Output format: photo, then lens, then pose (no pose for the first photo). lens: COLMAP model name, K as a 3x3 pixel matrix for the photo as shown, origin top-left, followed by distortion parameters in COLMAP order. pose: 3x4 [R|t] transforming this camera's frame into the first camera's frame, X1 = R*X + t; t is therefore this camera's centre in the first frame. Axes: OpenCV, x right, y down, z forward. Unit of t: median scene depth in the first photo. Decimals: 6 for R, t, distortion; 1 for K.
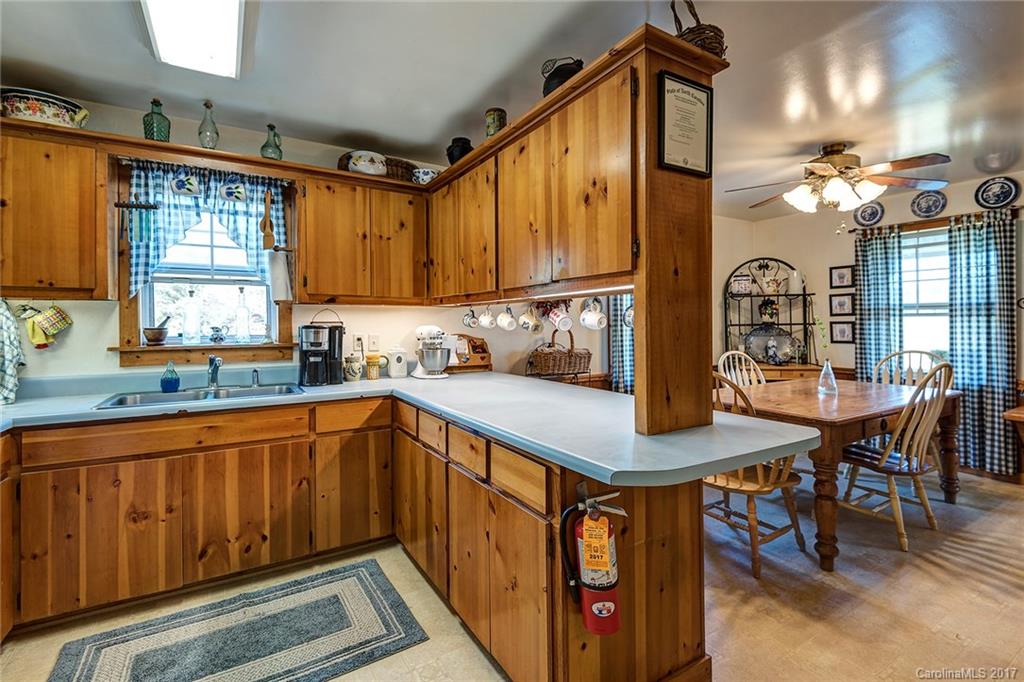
lens RADIAL K [[471.7, 0, 515.8], [0, 471.7, 319.8], [0, 0, 1]] dist [0.013710, -0.006875]
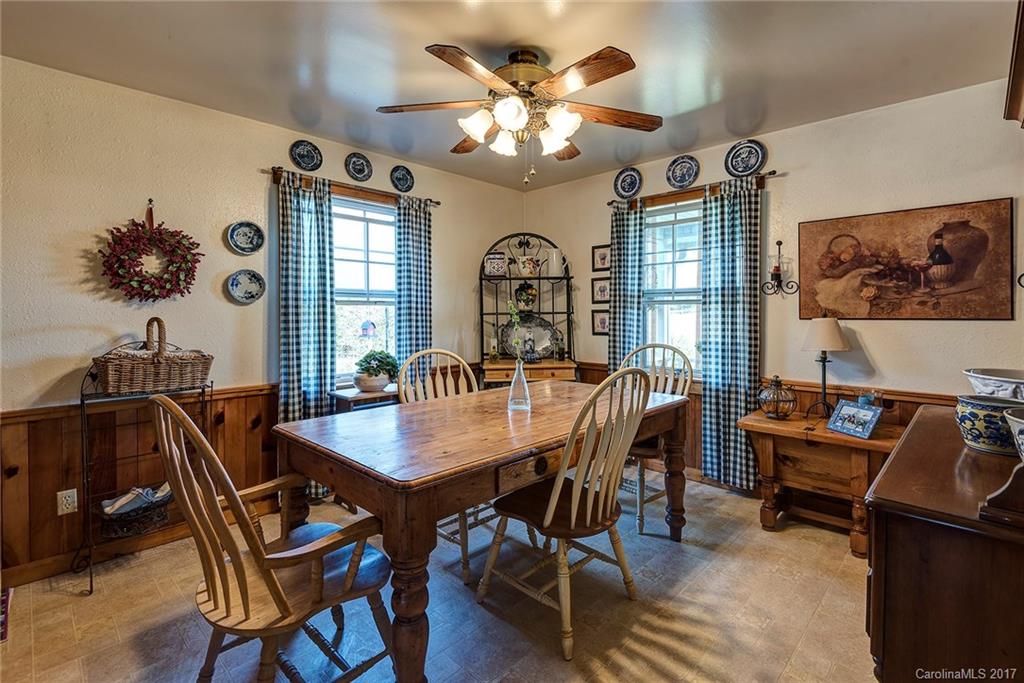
lens RADIAL K [[471.7, 0, 502.2], [0, 471.7, 318.4], [0, 0, 1]] dist [0.013710, -0.006875]
pose [[0.973477, -0.002703, 0.228769, 0.362957], [-0.000854, 0.999880, 0.015448, 0.006778], [-0.228784, -0.015233, 0.973358, 0.245907]]
